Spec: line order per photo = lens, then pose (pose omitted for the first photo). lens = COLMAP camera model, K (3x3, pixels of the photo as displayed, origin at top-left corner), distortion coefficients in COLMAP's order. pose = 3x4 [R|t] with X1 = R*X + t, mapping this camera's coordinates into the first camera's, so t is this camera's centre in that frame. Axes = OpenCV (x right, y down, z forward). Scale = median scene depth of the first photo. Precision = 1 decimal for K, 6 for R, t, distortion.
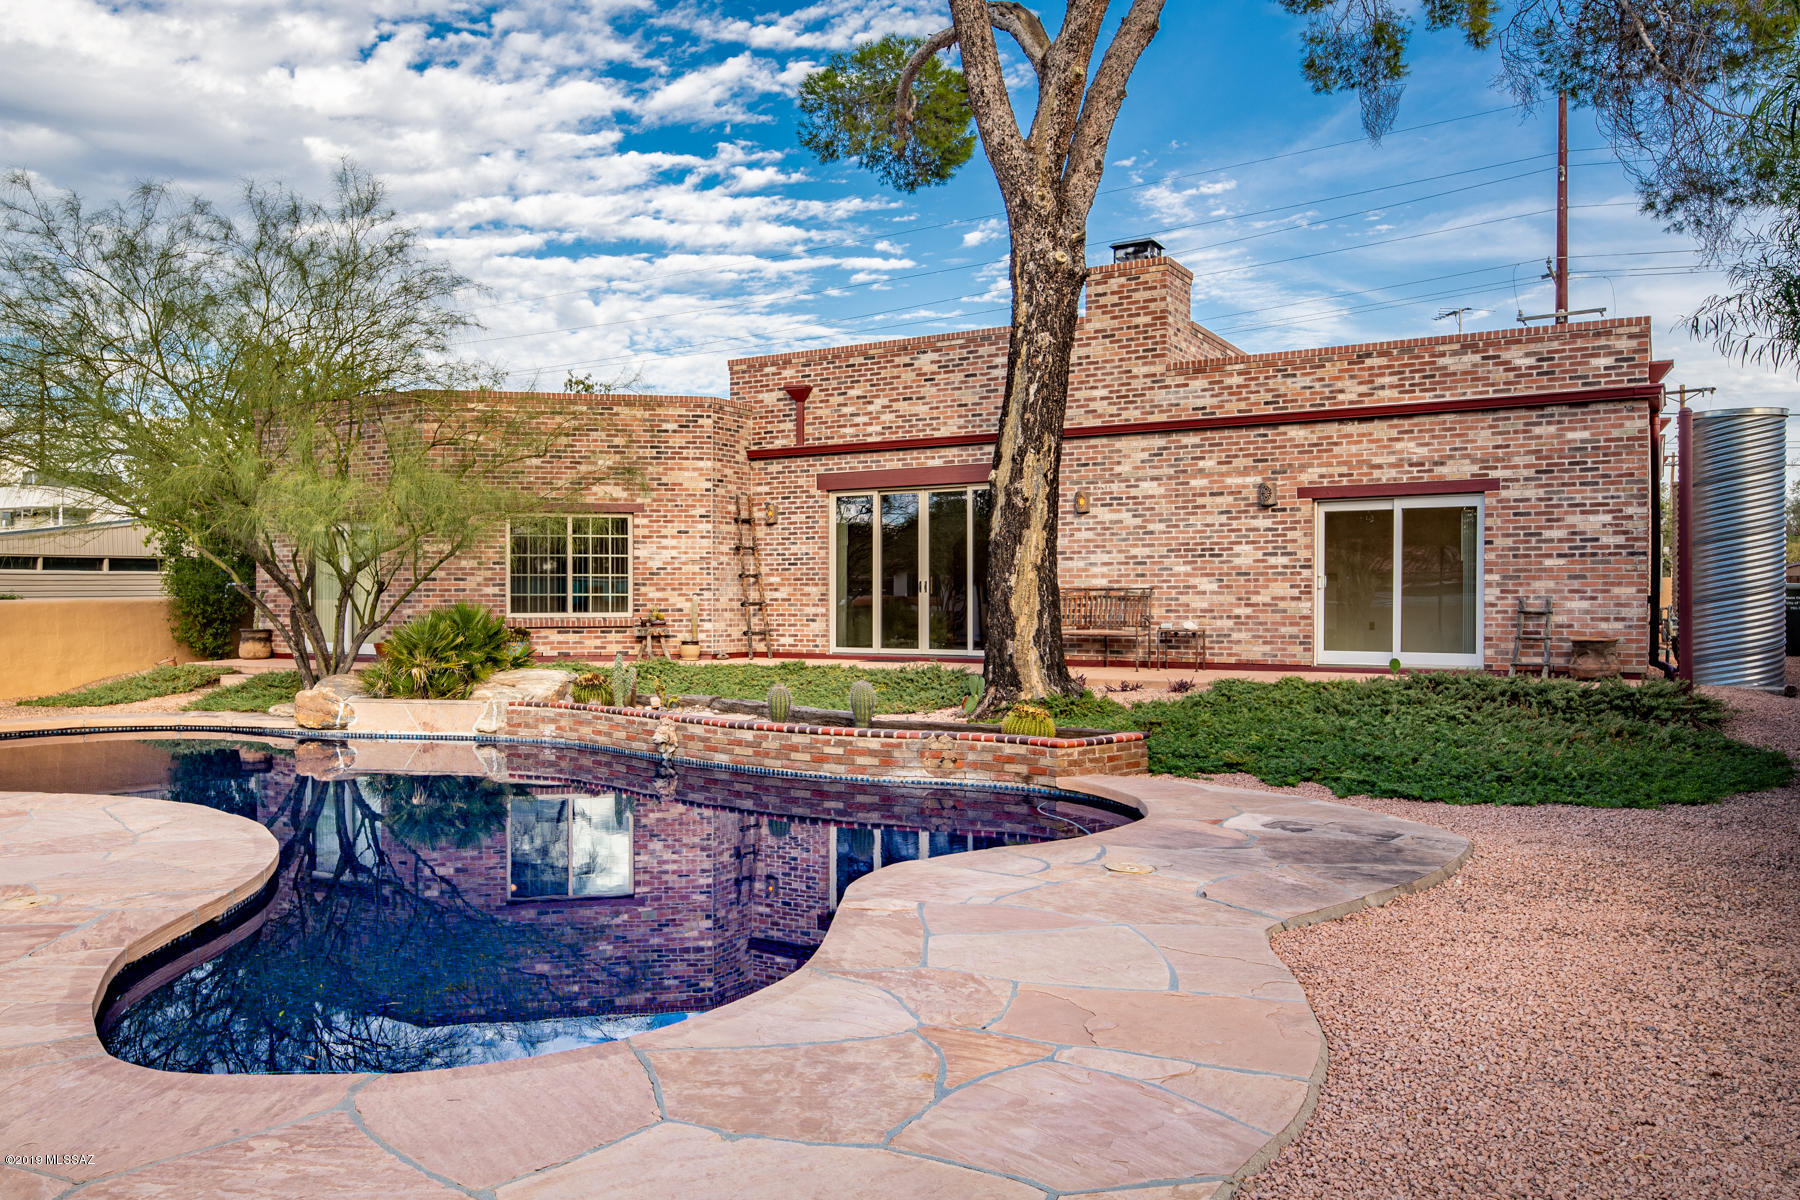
lens RADIAL K [[1248.2, 0, 901.9], [0, 1248.2, 615.8], [0, 0, 1]] dist [0.001217, -0.108448]
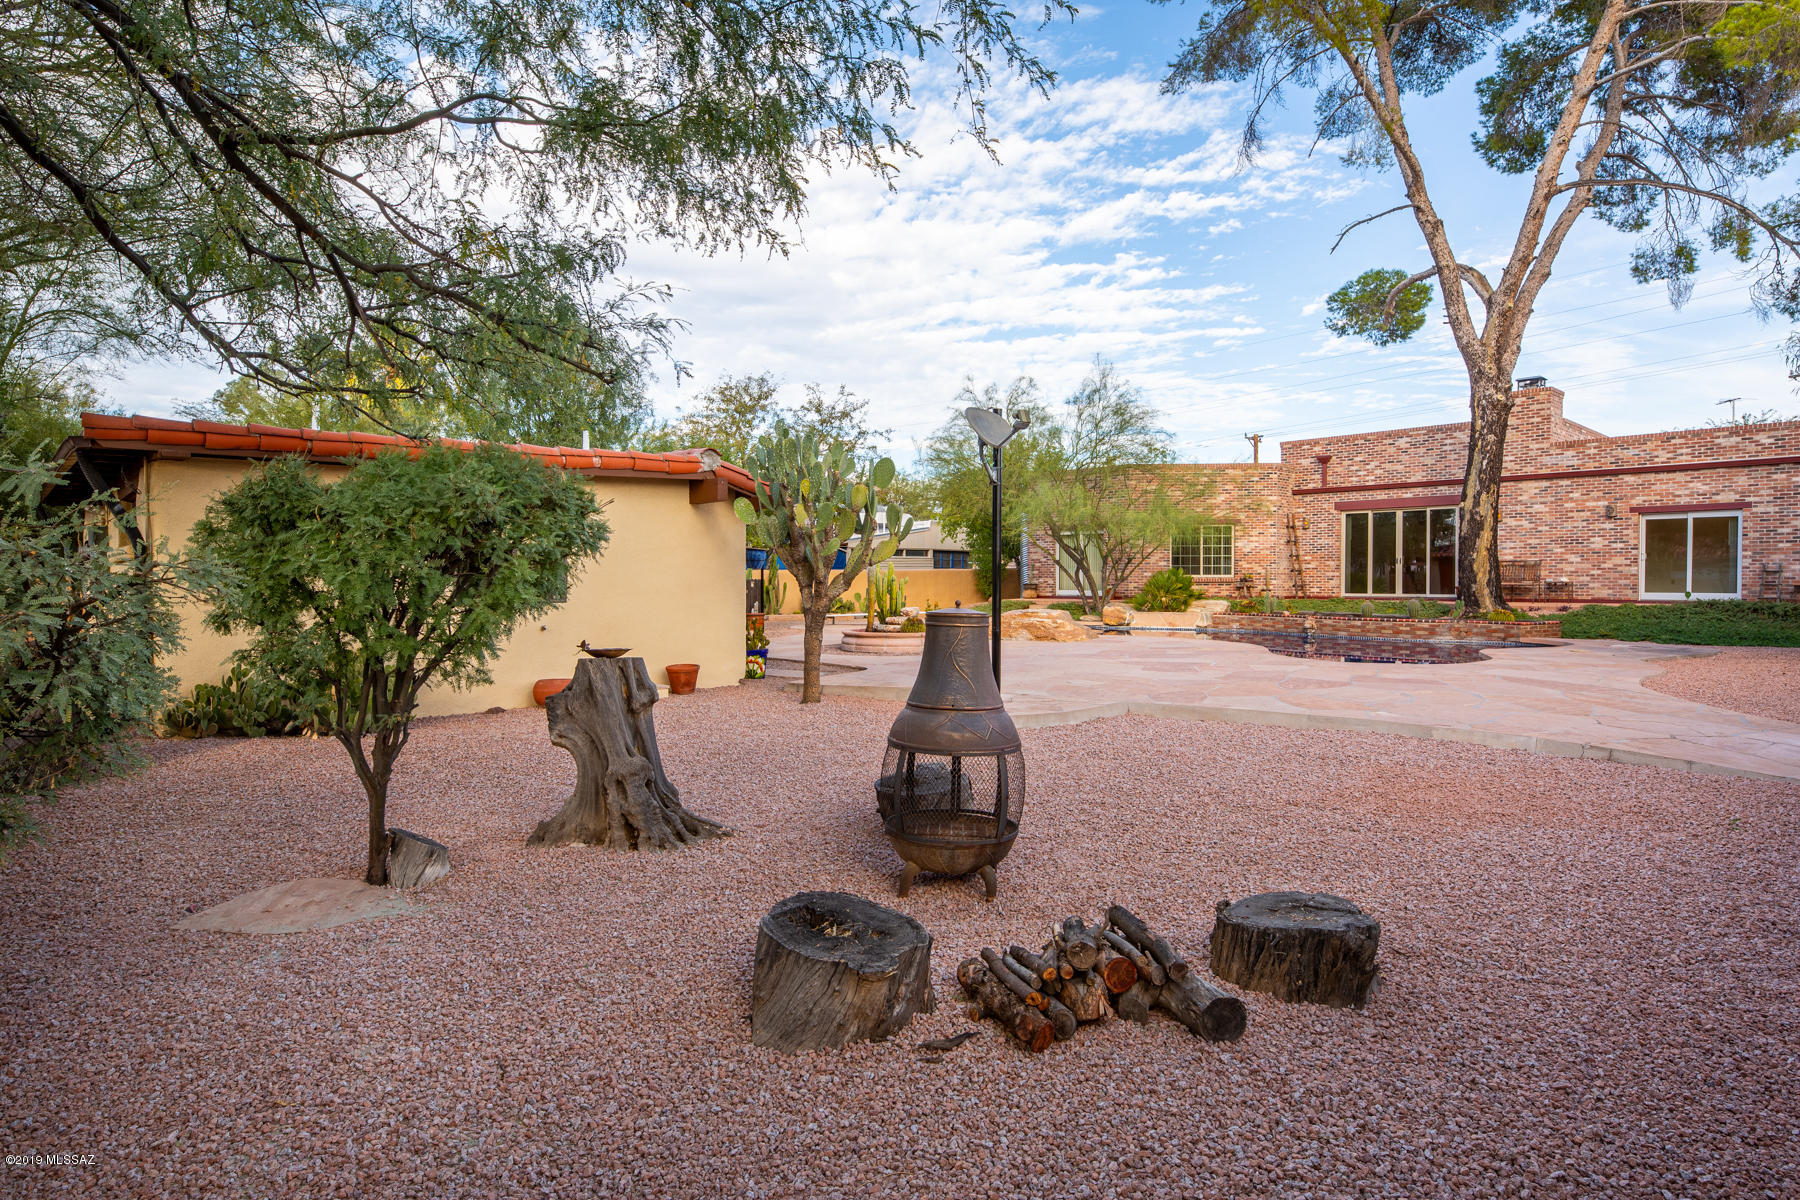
lens RADIAL K [[974.5, 0, 900.0], [0, 974.5, 600.0], [0, 0, 1]] dist [-0.038250, 0.000855]
pose [[0.952278, 0.008418, -0.305116, -0.291678], [-0.007708, 0.999964, 0.003530, 0.041530], [0.305135, -0.001010, 0.952309, -0.709281]]
